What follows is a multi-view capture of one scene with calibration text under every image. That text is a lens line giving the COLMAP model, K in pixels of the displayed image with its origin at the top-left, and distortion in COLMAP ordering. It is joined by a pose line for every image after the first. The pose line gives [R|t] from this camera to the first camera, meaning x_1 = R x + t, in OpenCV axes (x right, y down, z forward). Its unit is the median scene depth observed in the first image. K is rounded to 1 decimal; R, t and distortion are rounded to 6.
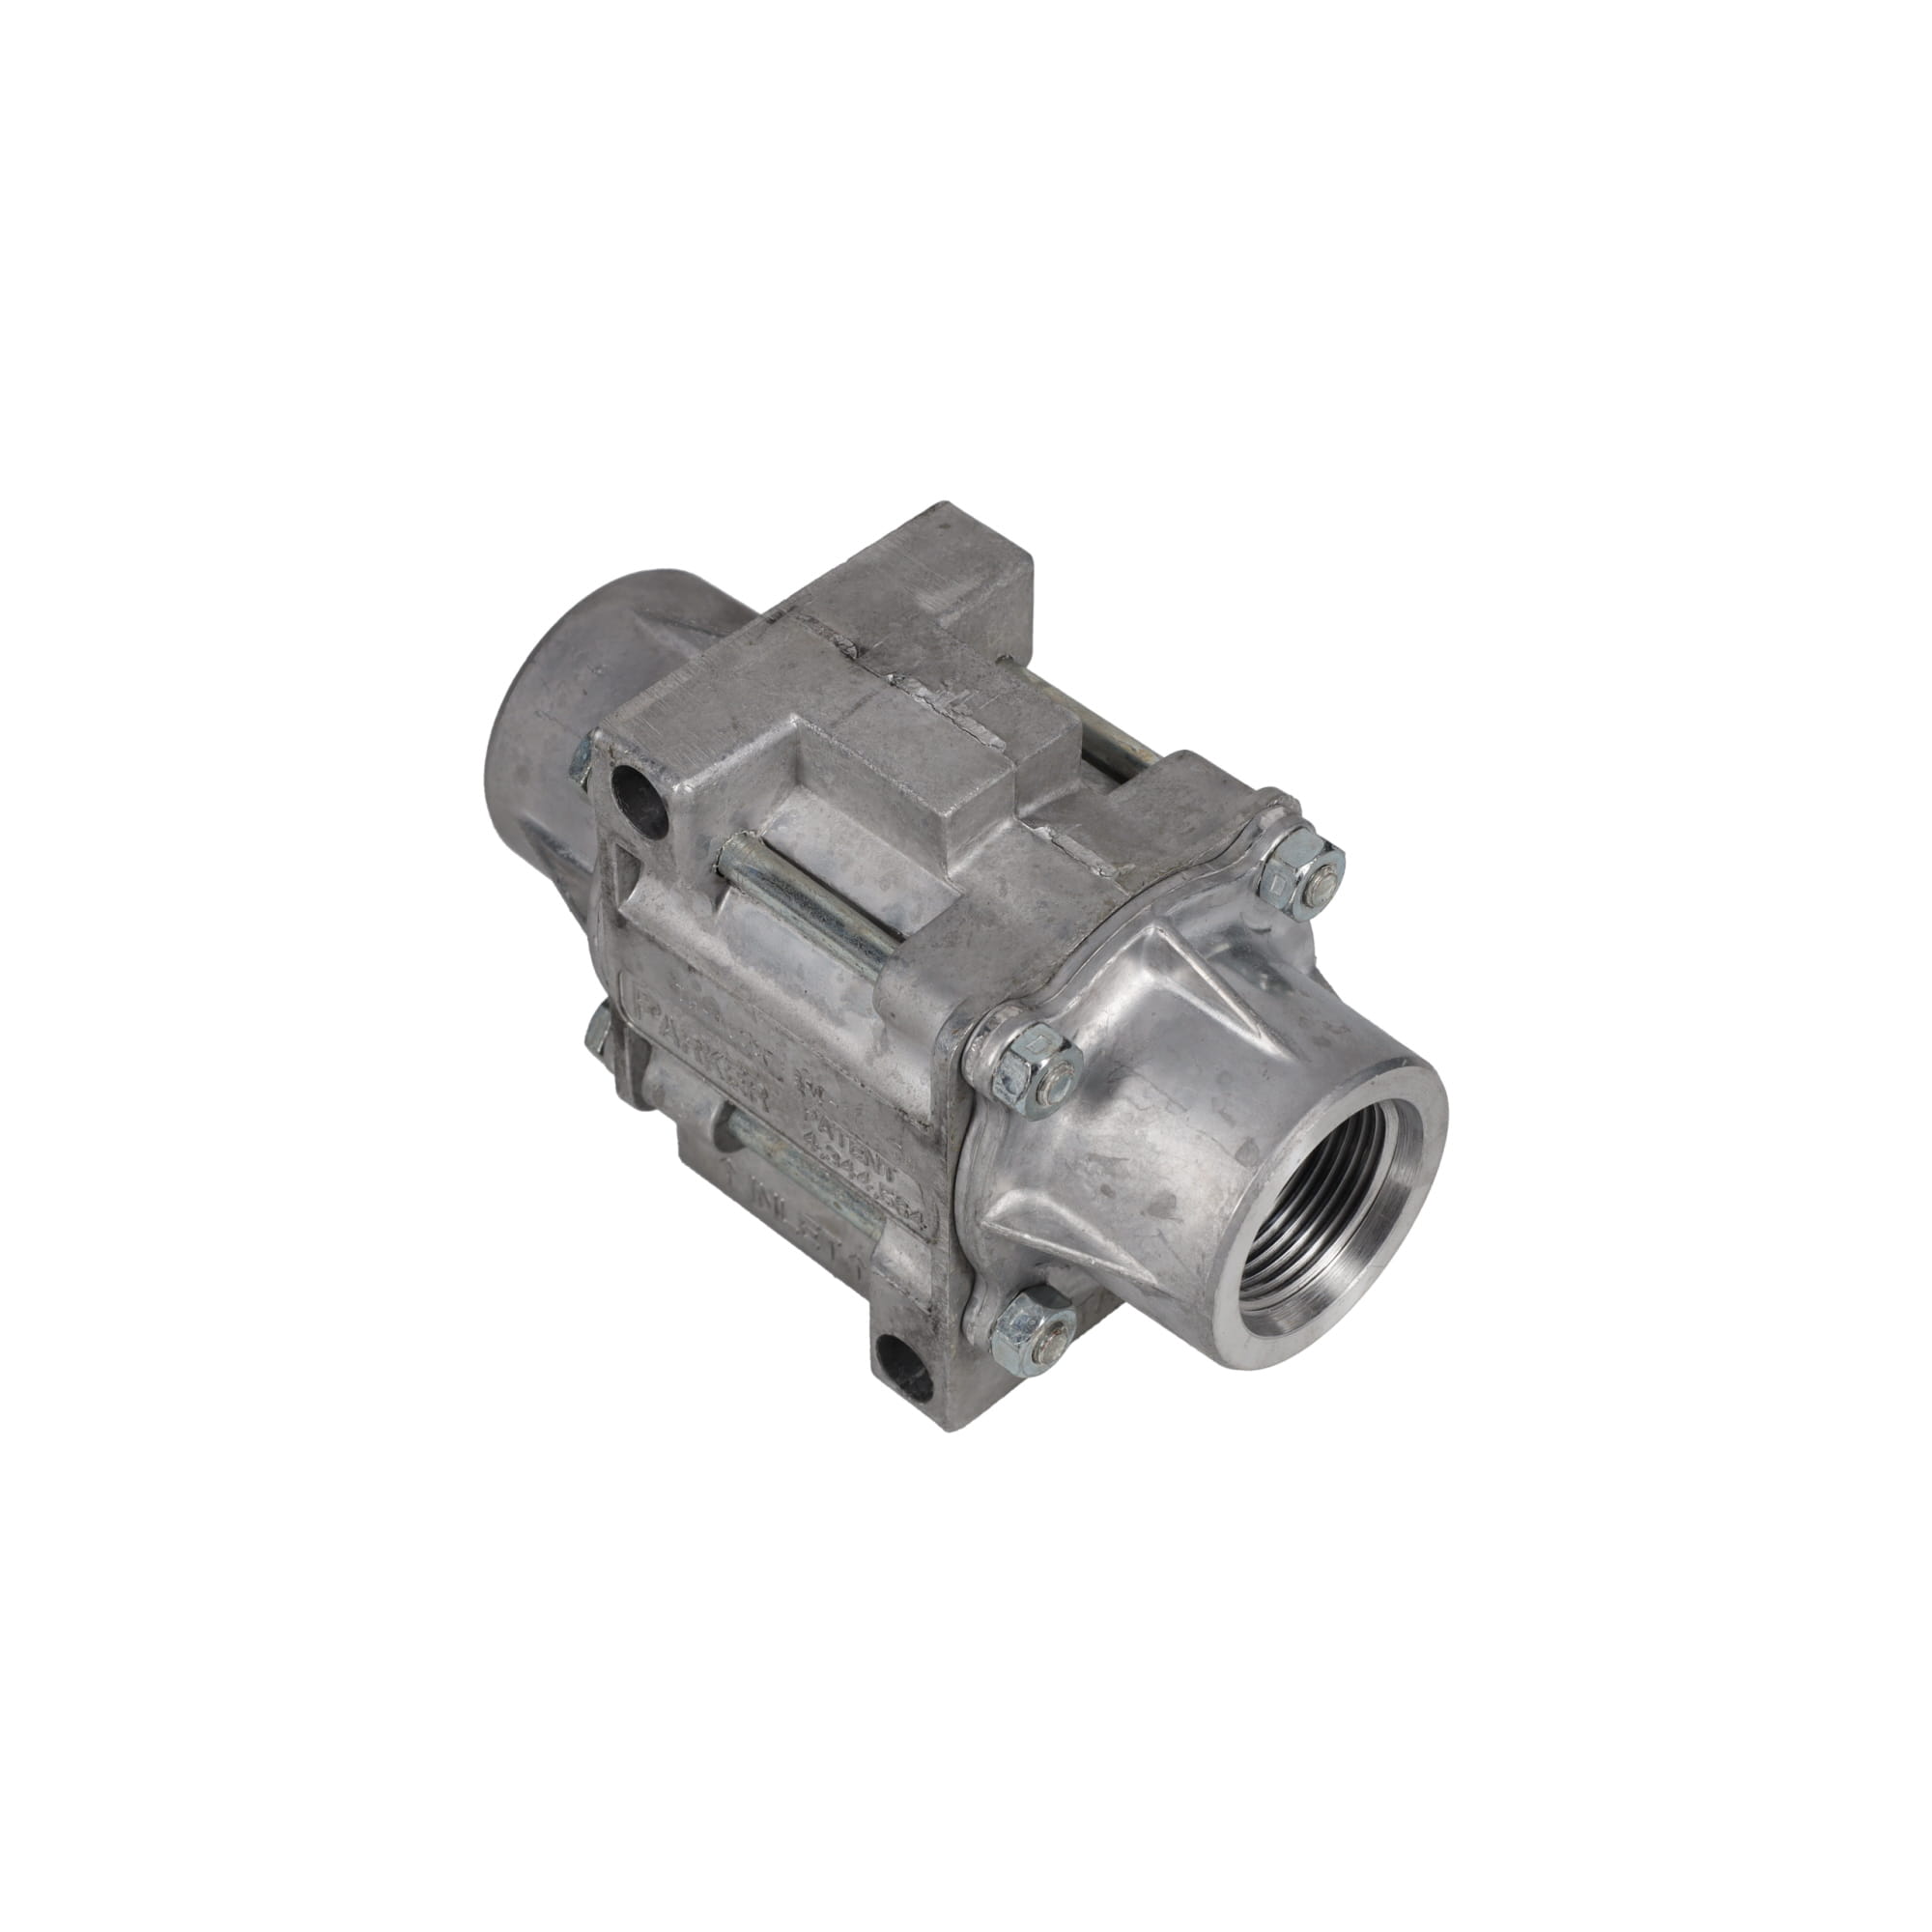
lens RADIAL K [[4718.5, 0, 965.4], [0, 4718.5, 968.3], [0, 0, 1]] dist [0.016350, 0.000000]
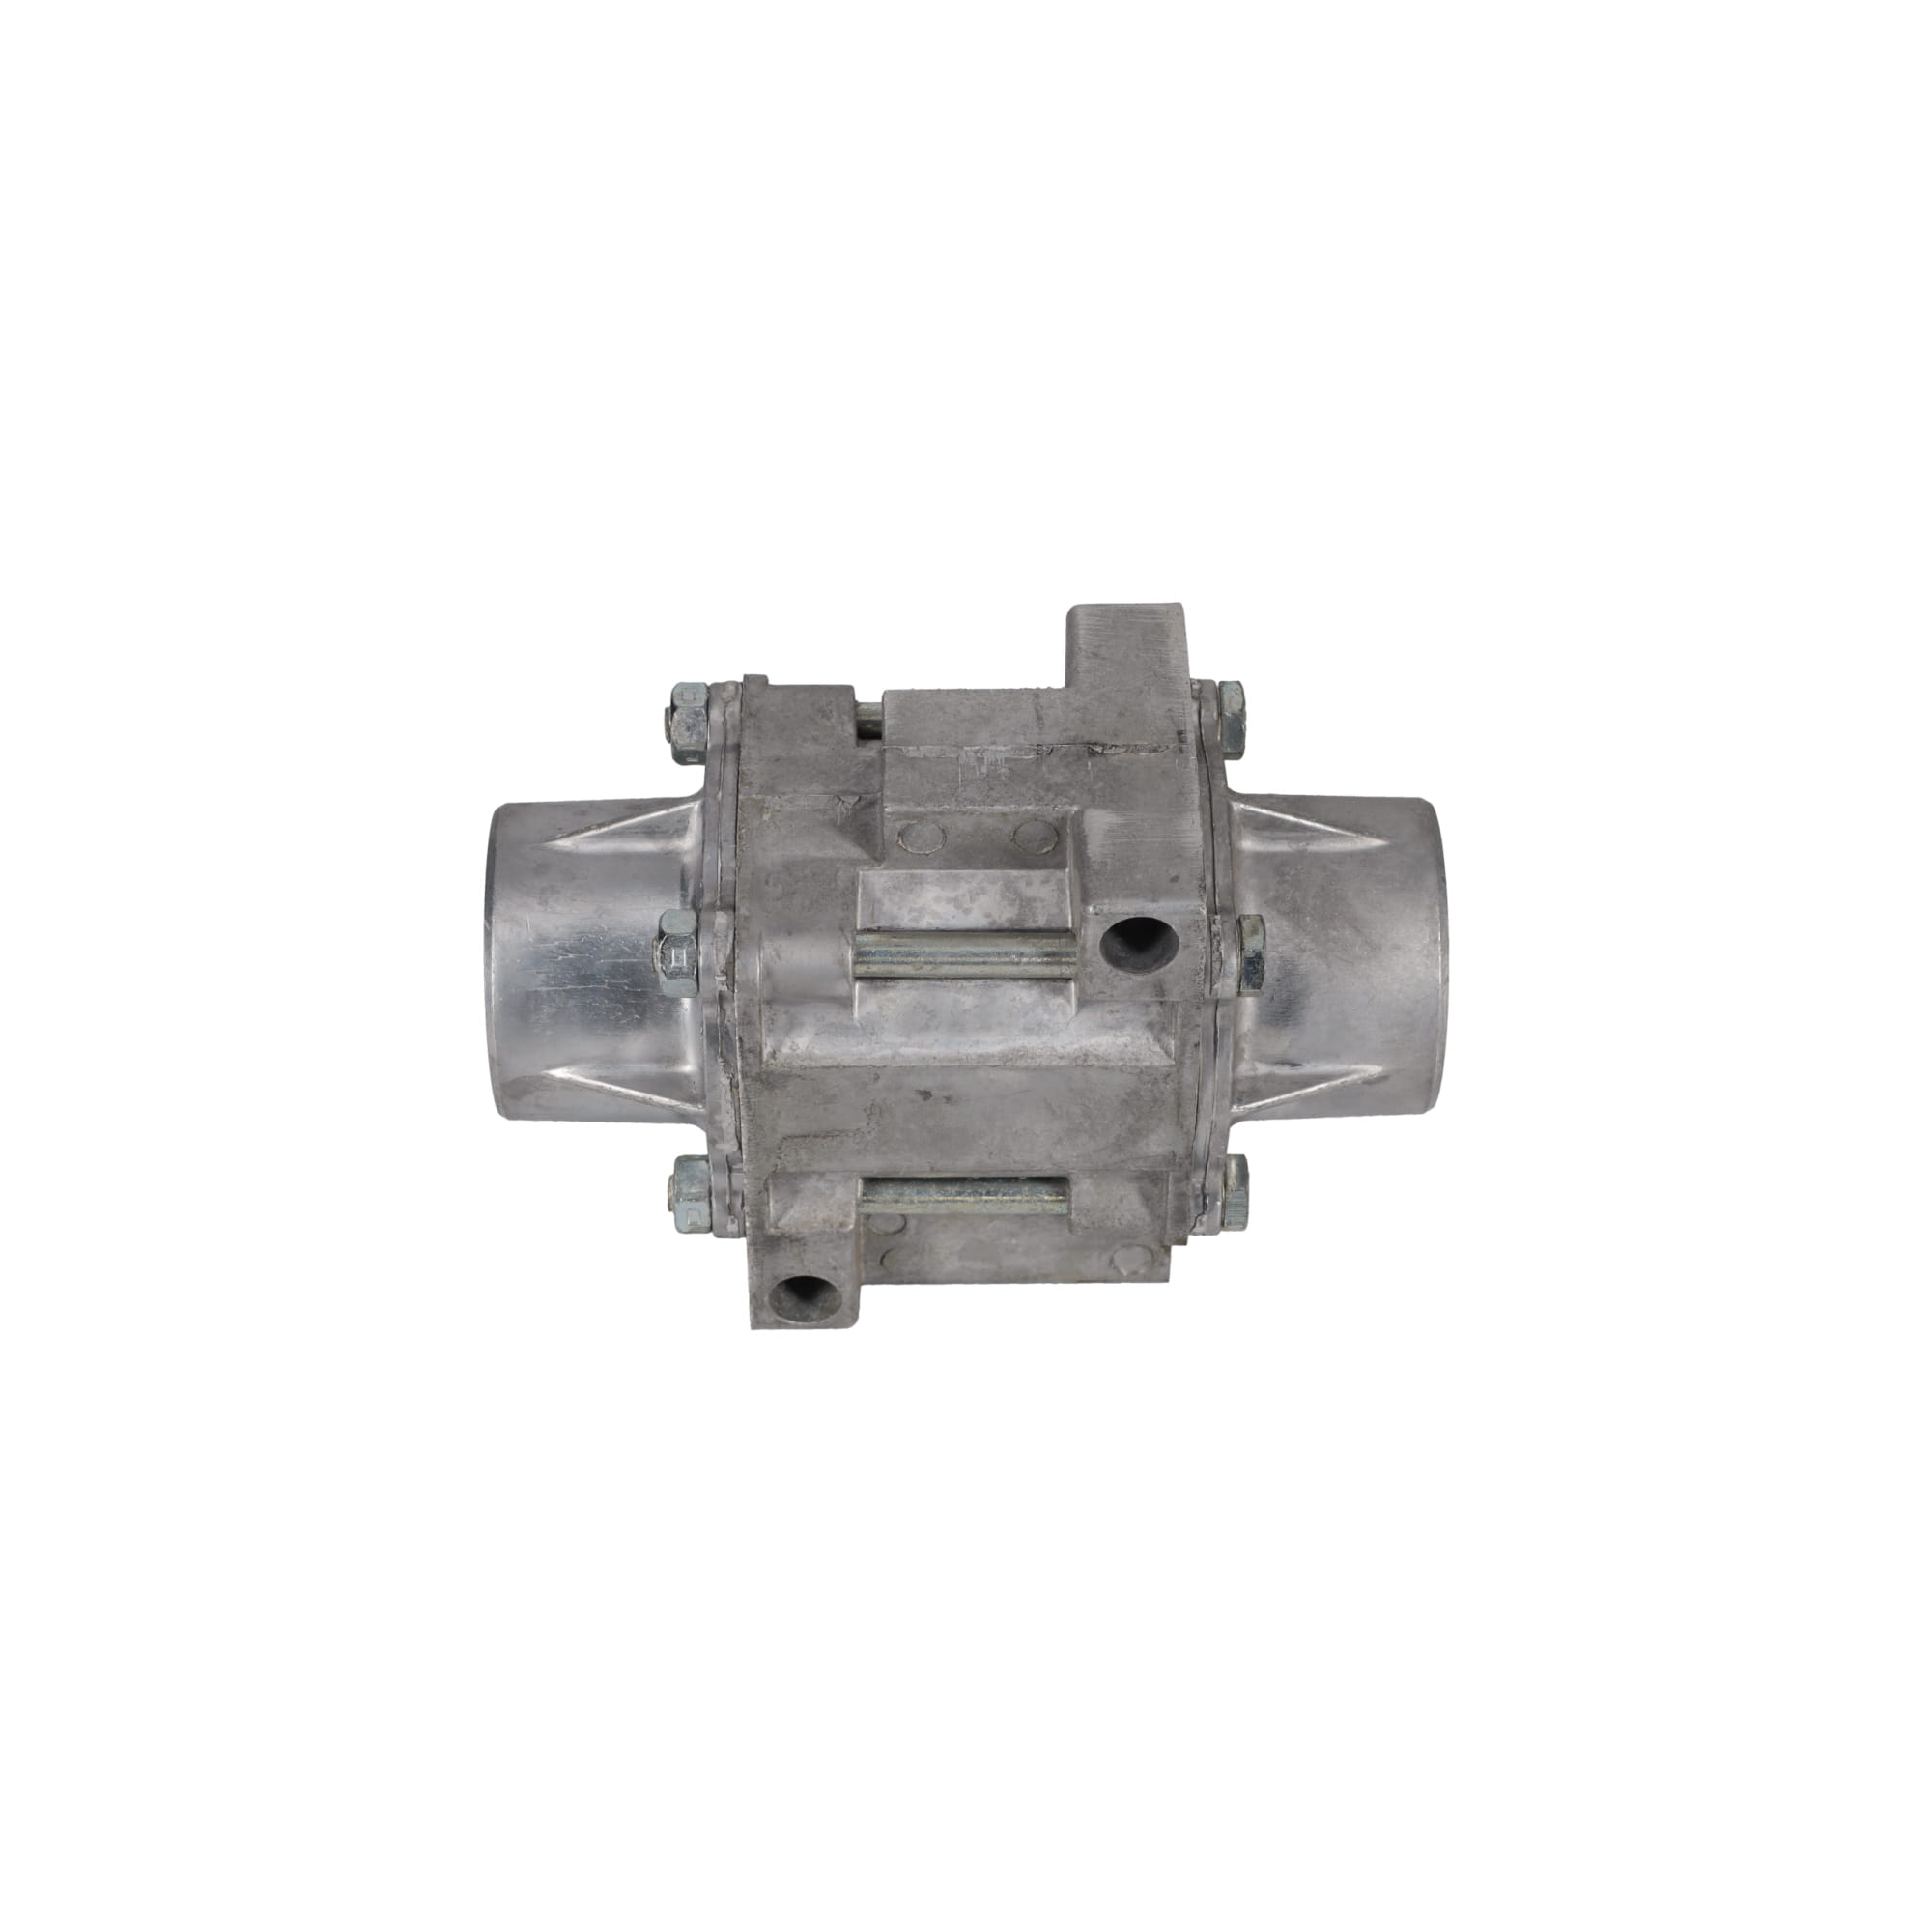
lens RADIAL K [[4279.4, 0, 970.0], [0, 4279.4, 966.9], [0, 0, 1]] dist [0.048179, 0.000000]
pose [[-0.704192, 0.488998, -0.514776, 0.532886], [-0.505531, 0.163778, 0.847122, -0.886554], [0.498550, 0.856772, 0.131873, 0.911031]]
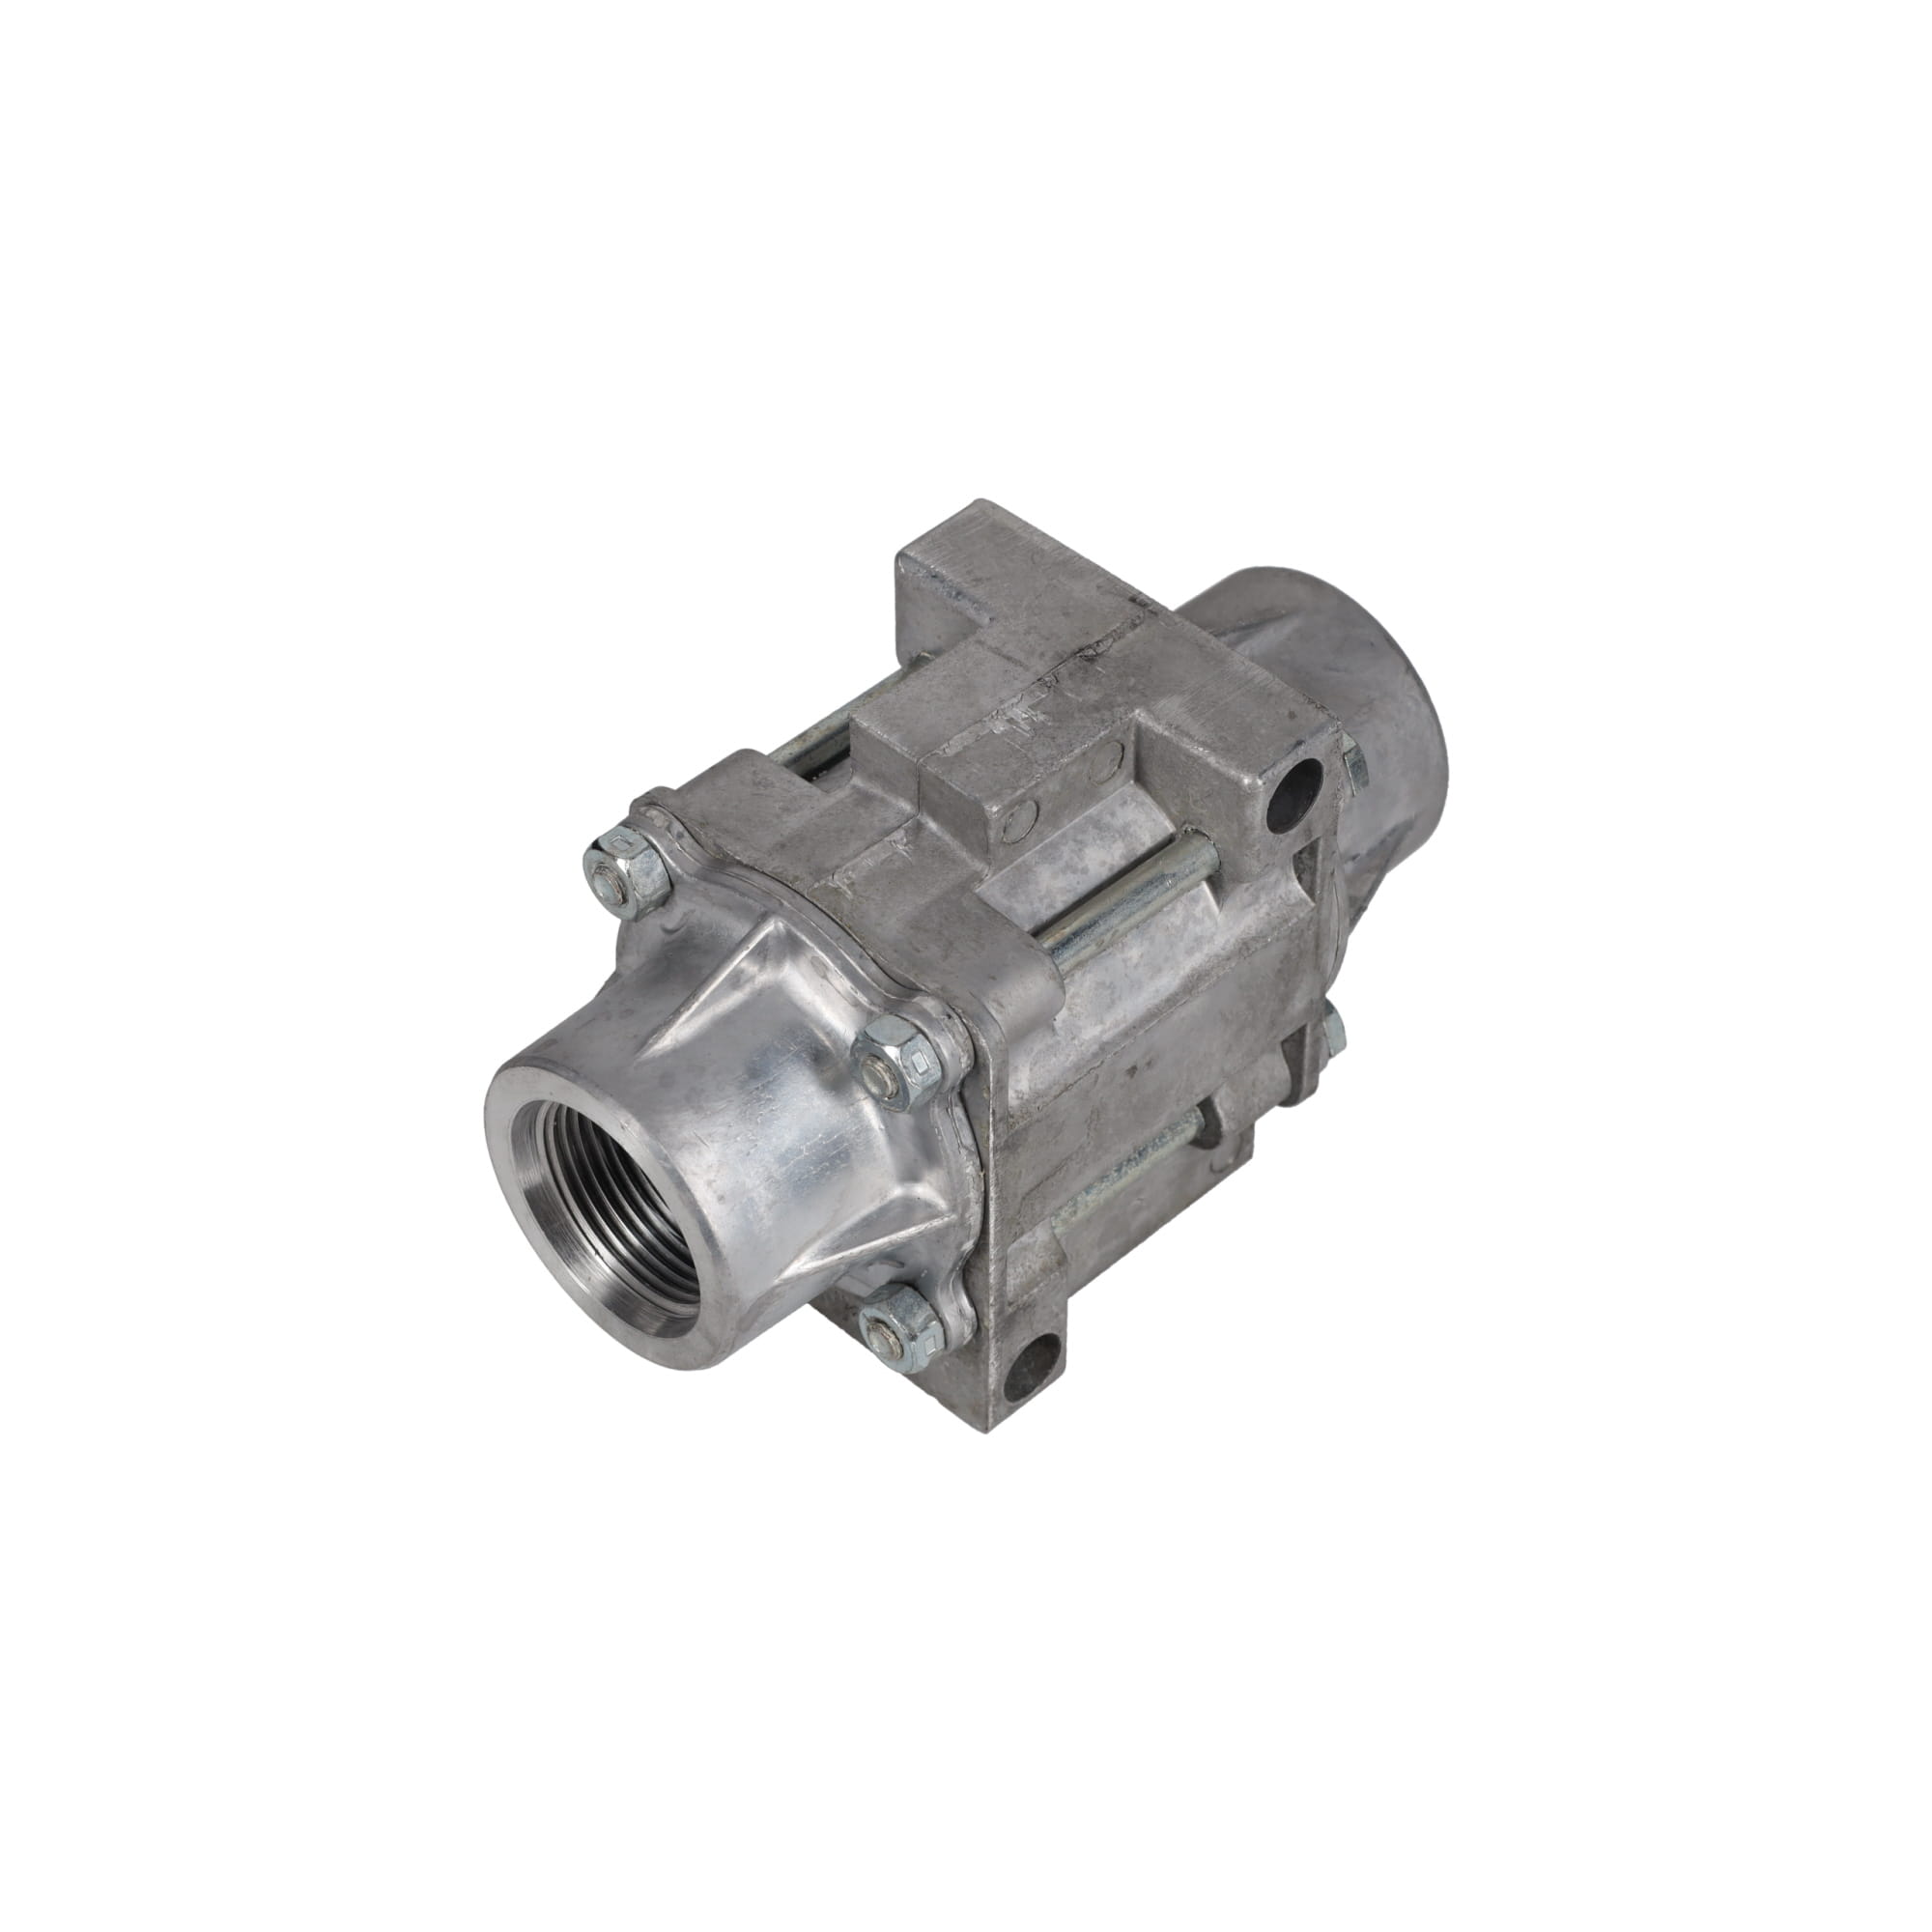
lens RADIAL K [[4718.5, 0, 967.1], [0, 4718.5, 968.0], [0, 0, 1]] dist [0.016350, 0.000000]
pose [[-0.005474, 0.696707, -0.717335, 0.746341], [-0.704394, 0.506484, 0.497295, -0.517201], [0.709788, 0.508008, 0.487984, 0.537047]]
